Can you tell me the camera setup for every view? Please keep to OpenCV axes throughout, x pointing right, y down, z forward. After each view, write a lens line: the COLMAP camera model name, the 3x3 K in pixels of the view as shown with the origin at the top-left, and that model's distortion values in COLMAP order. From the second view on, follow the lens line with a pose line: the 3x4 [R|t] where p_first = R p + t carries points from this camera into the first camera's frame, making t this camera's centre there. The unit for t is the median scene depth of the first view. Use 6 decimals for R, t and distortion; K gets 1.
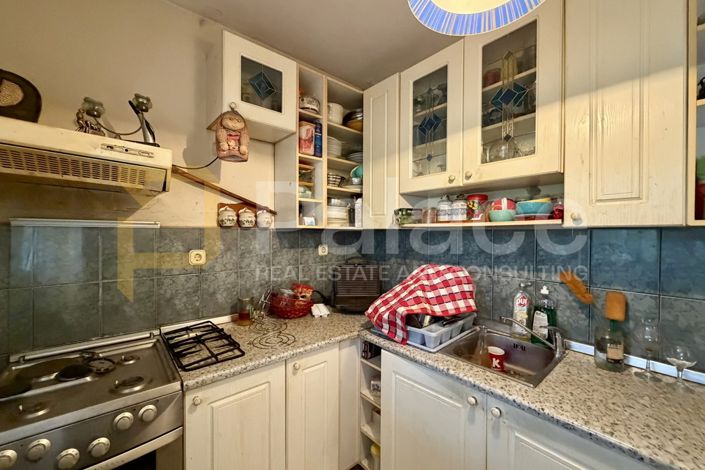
lens RADIAL K [[281.2, 0, 350.1], [0, 281.2, 234.4], [0, 0, 1]] dist [-0.001458, 0.000179]
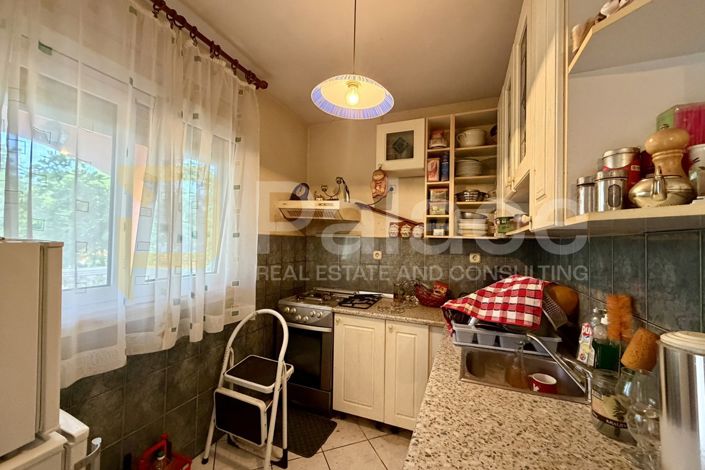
lens RADIAL K [[281.2, 0, 350.1], [0, 281.2, 234.4], [0, 0, 1]] dist [-0.001458, 0.000179]
pose [[0.465190, -0.017302, -0.885042, 0.957570], [-0.026986, 0.999067, -0.033715, 0.019608], [0.884799, 0.039568, 0.464289, 0.062347]]
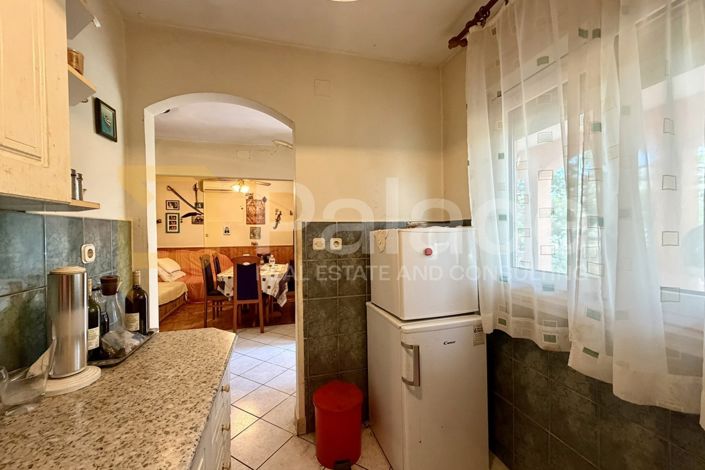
lens RADIAL K [[281.2, 0, 350.1], [0, 281.2, 234.4], [0, 0, 1]] dist [-0.001458, 0.000179]
pose [[-0.907673, 0.003035, 0.419666, 0.037663], [0.010023, 0.999845, 0.014446, 0.032615], [-0.419557, 0.017319, -0.907564, 0.835988]]
